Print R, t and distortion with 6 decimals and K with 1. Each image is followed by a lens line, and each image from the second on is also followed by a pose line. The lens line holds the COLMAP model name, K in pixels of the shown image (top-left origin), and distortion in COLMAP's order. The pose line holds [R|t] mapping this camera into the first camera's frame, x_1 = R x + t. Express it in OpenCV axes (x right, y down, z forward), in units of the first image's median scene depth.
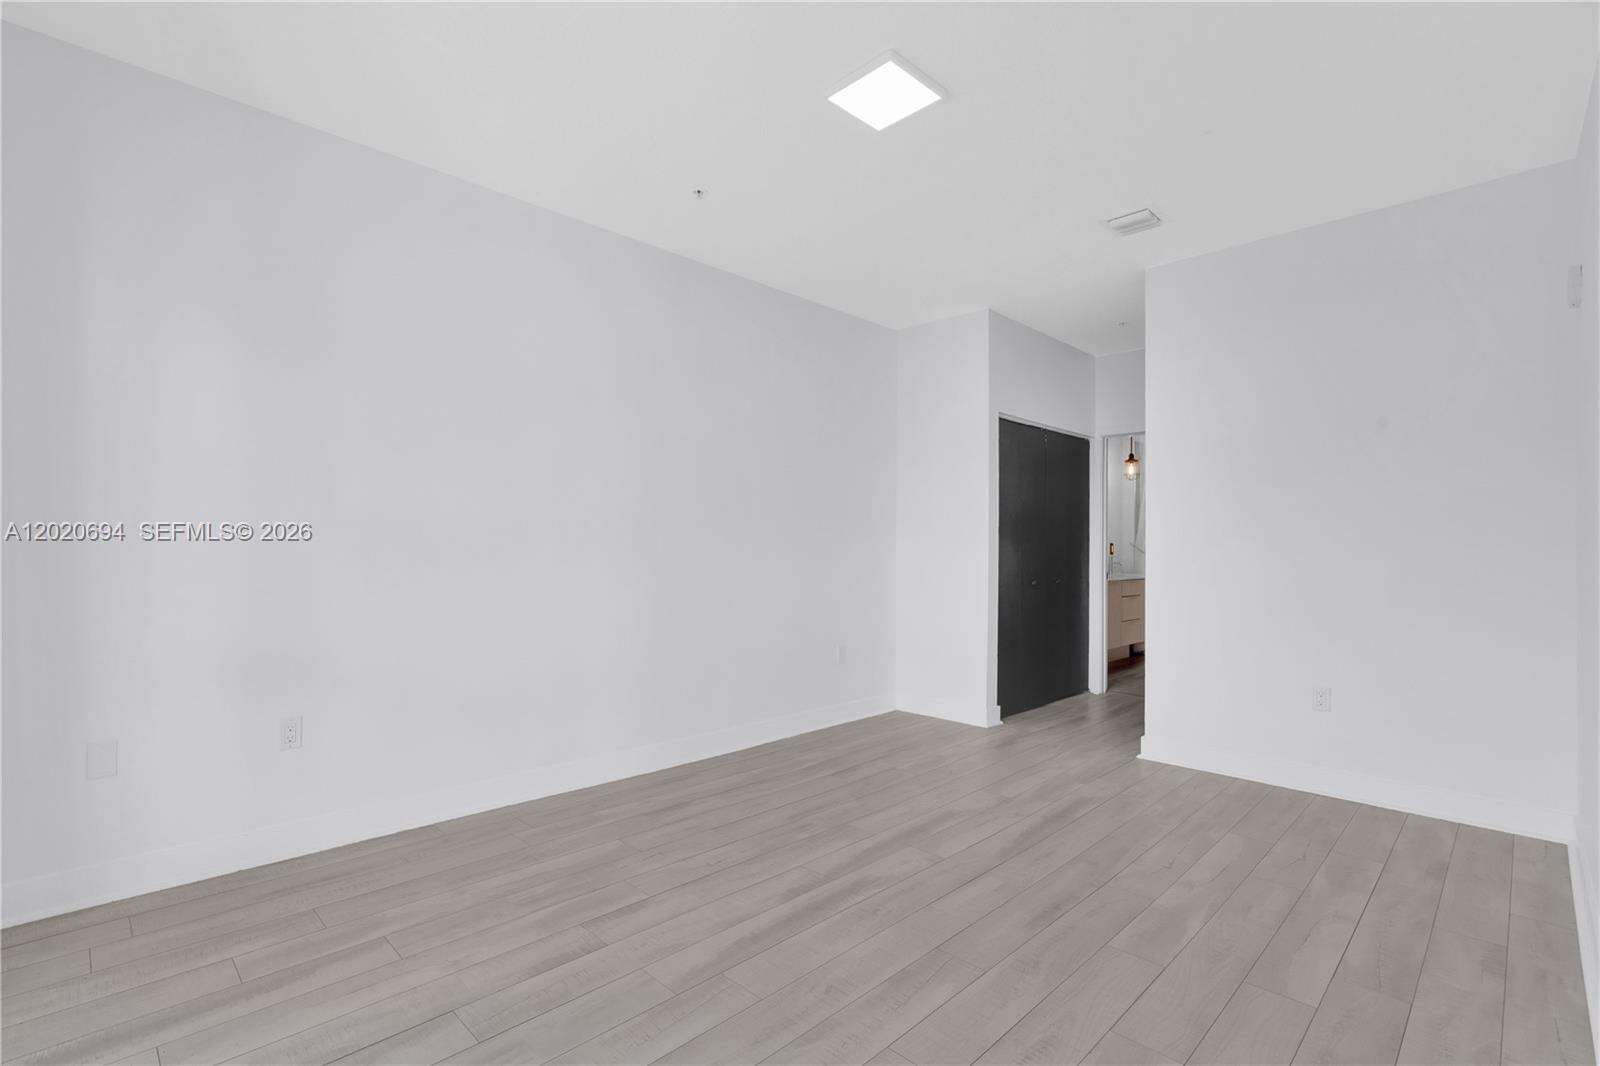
lens RADIAL K [[739.7, 0, 787.2], [0, 739.7, 536.1], [0, 0, 1]] dist [-0.003997, 0.003196]
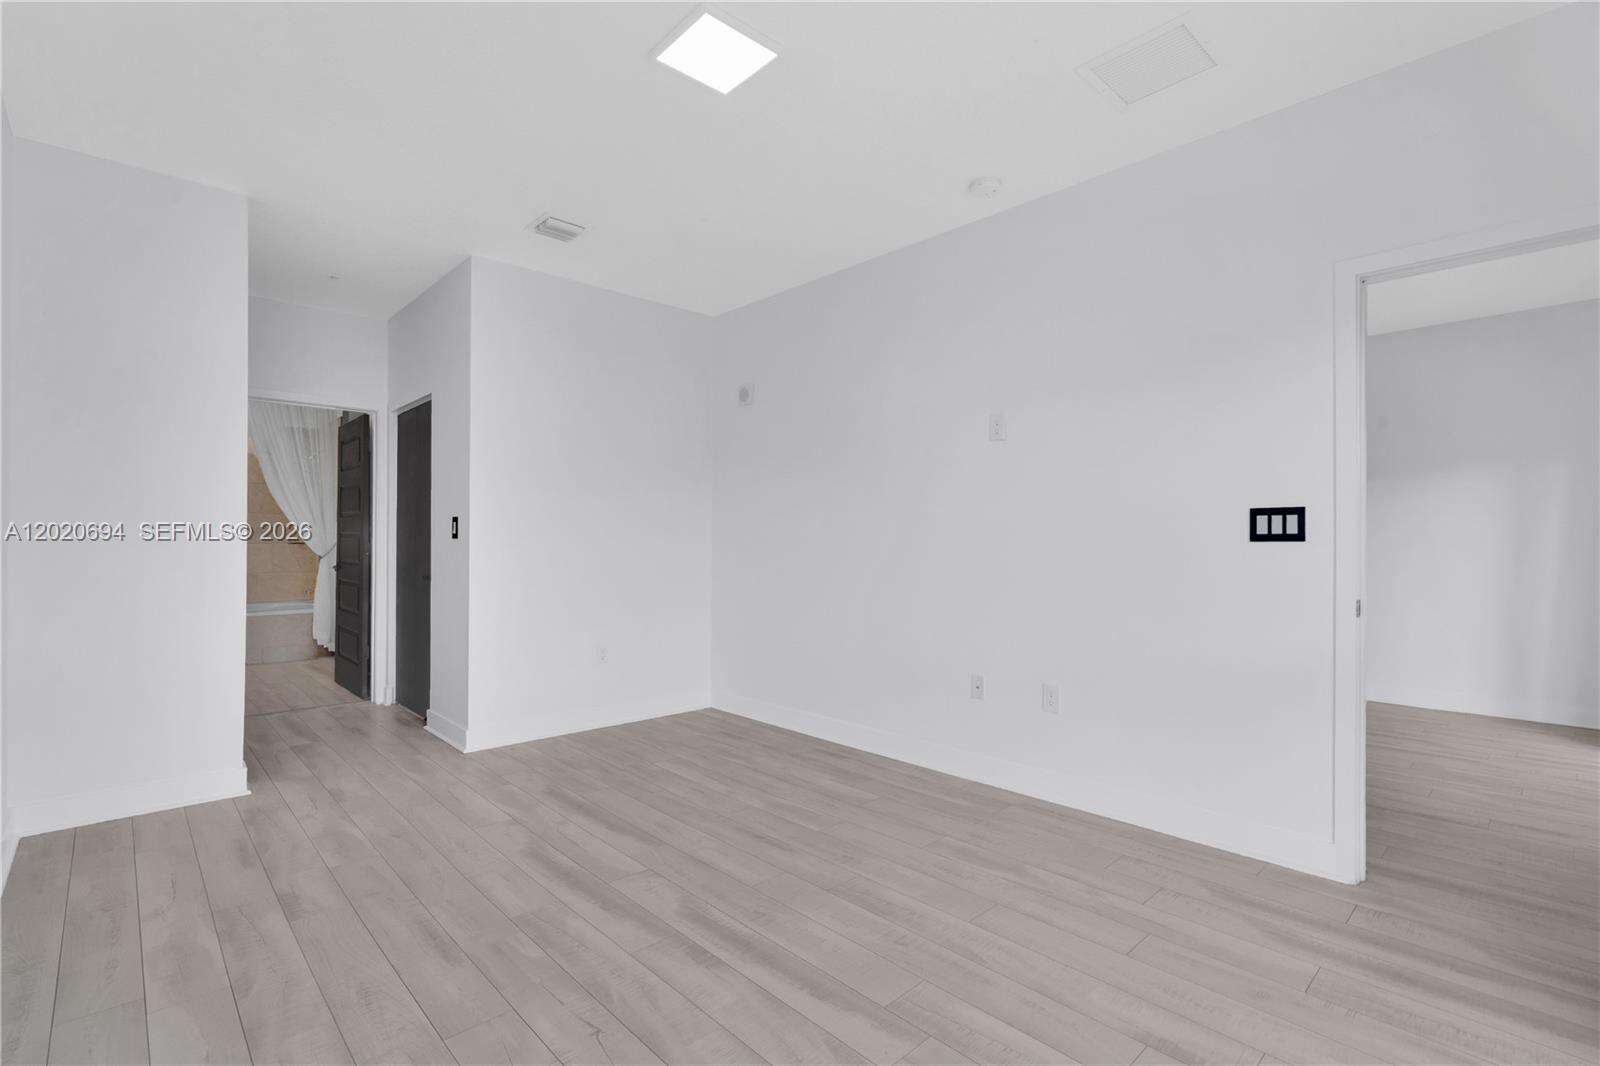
lens RADIAL K [[739.7, 0, 806.4], [0, 739.7, 534.8], [0, 0, 1]] dist [-0.003997, 0.003196]
pose [[0.021333, -0.000768, 0.999772, -0.728569], [-0.016940, 0.999856, 0.001130, 0.003903], [-0.999629, -0.016961, 0.021317, 0.785625]]
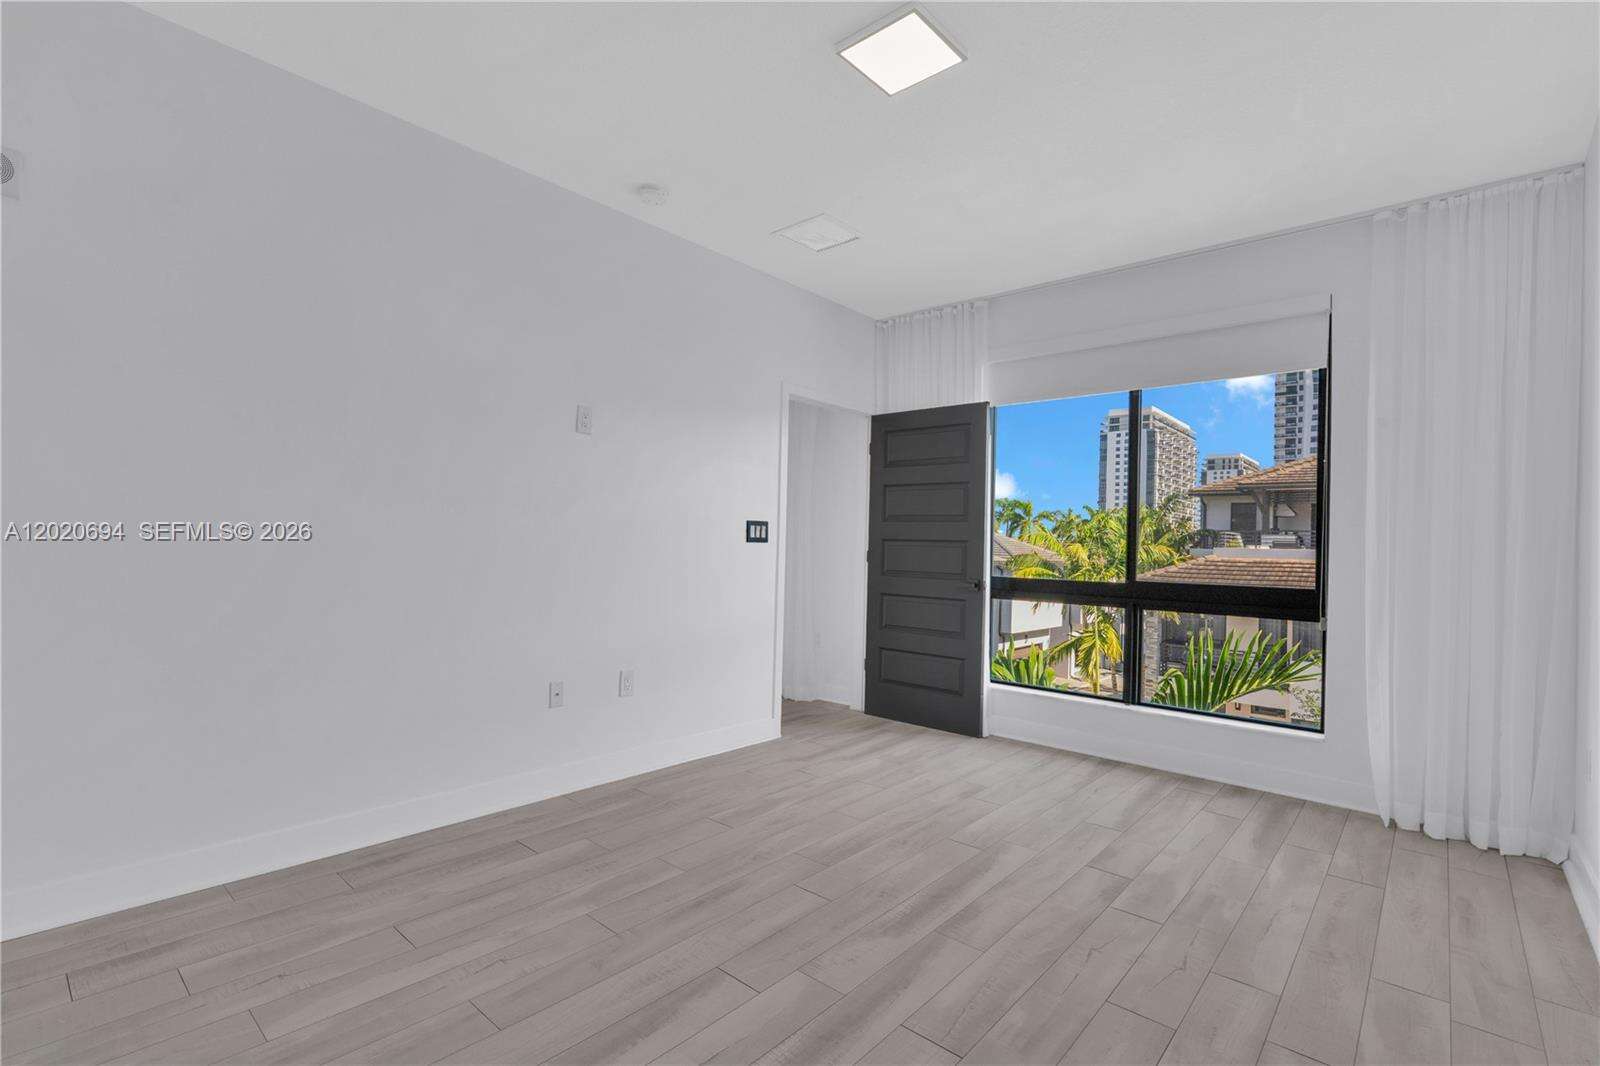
lens RADIAL K [[739.7, 0, 788.4], [0, 739.7, 535.9], [0, 0, 1]] dist [-0.003997, 0.003196]
pose [[-0.997490, -0.035430, -0.061300, 0.282224], [-0.033776, 0.999042, -0.027812, 0.030590], [0.062227, -0.025671, -0.997732, 1.736192]]
